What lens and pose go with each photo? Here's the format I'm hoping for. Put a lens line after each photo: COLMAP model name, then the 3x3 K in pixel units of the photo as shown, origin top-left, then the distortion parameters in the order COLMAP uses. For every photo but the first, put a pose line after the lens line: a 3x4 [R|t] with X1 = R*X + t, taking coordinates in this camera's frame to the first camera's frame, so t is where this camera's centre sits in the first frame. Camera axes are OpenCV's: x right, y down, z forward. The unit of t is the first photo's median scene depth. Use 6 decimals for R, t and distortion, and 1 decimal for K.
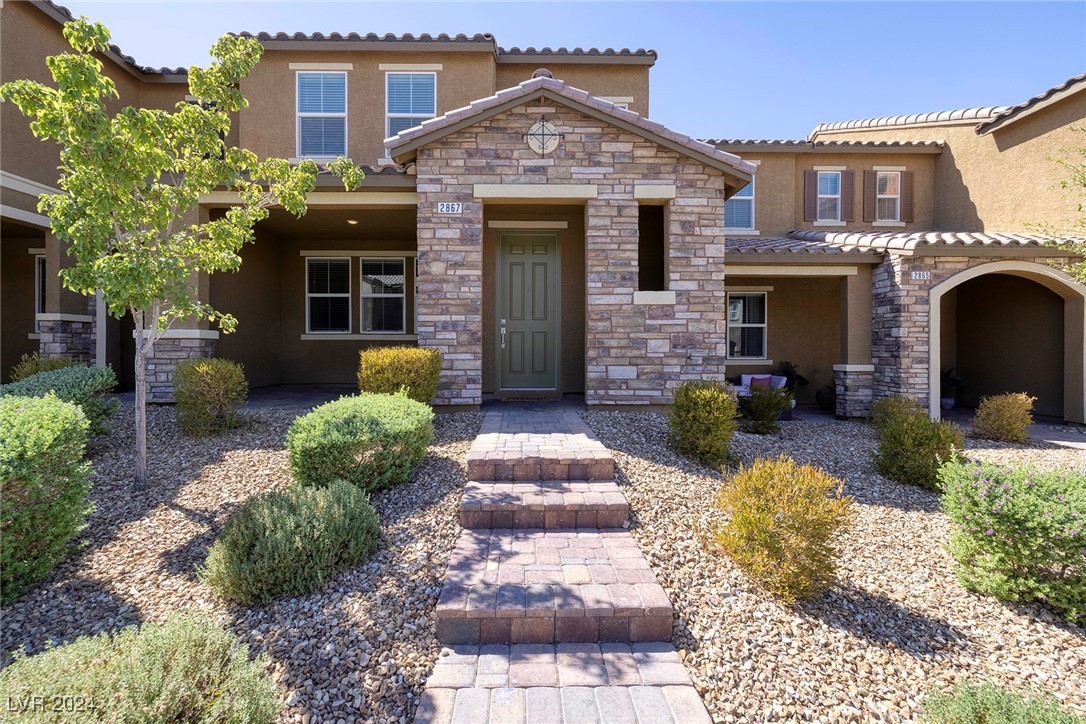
lens RADIAL K [[497.0, 0, 514.7], [0, 497.0, 381.3], [0, 0, 1]] dist [0.002196, 0.001354]
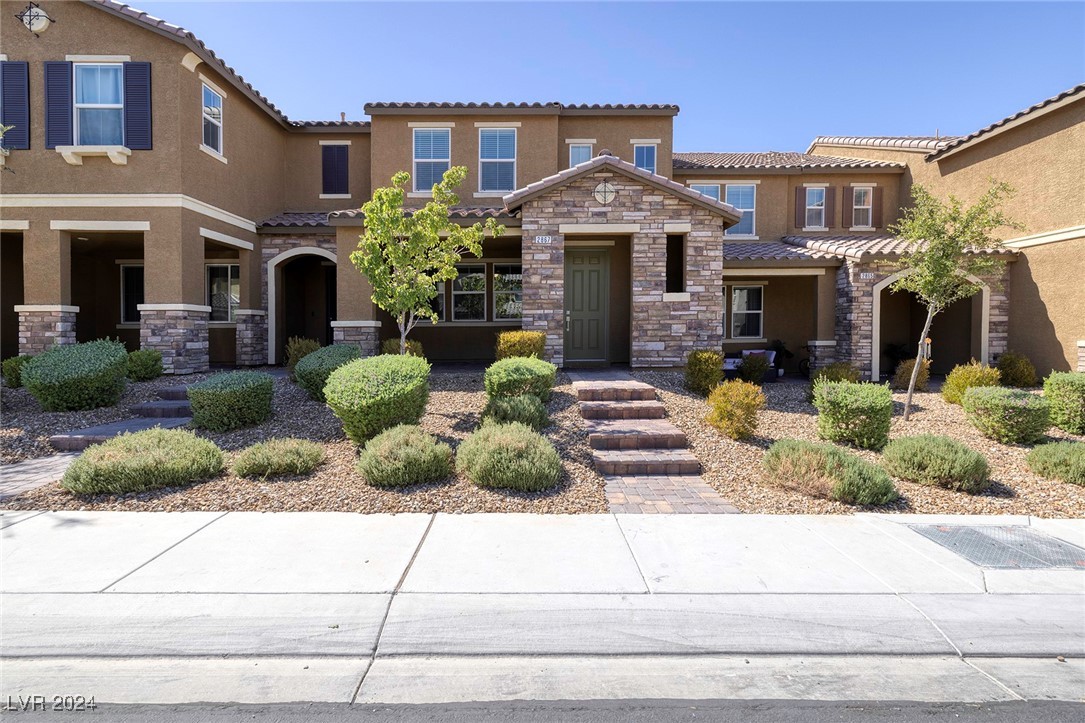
lens RADIAL K [[472.6, 0, 532.1], [0, 472.6, 392.0], [0, 0, 1]] dist [0.005744, -0.000679]
pose [[0.999850, -0.008281, -0.015186, -0.132008], [0.009161, 0.998225, 0.058855, 0.032010], [0.014672, -0.058985, 0.998151, -0.439796]]
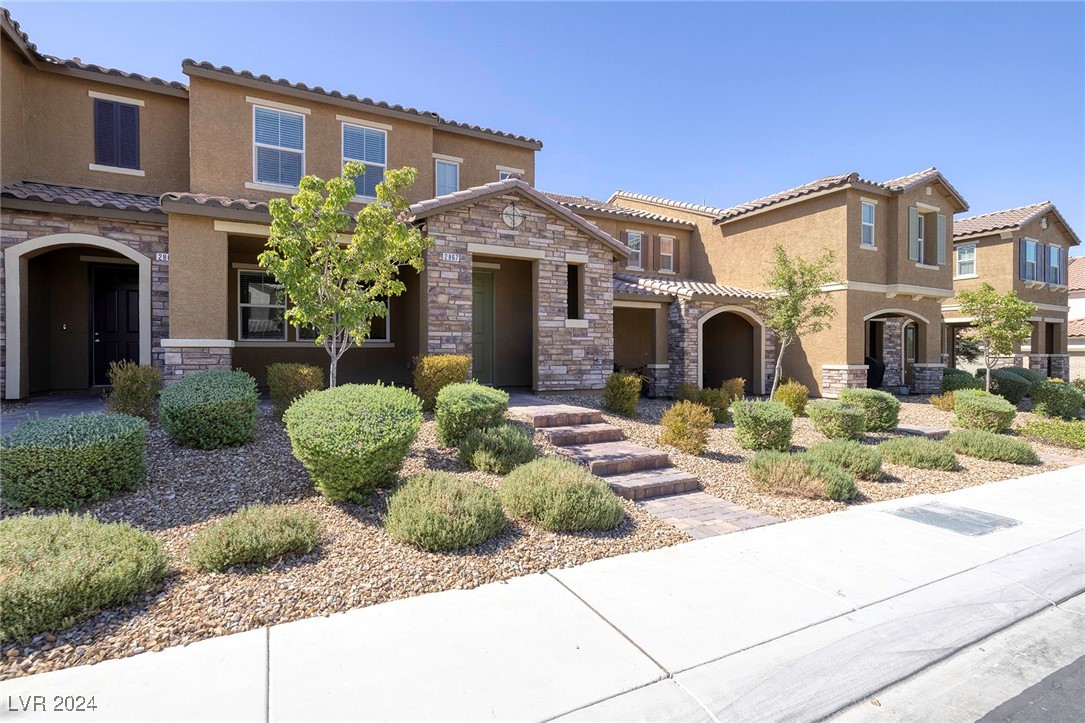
lens RADIAL K [[472.6, 0, 534.8], [0, 472.6, 403.9], [0, 0, 1]] dist [0.005744, -0.000679]
pose [[0.911364, -0.045275, 0.409104, -0.437923], [0.028607, 0.998496, 0.046775, 0.016350], [-0.410607, -0.030926, 0.911288, -0.323076]]
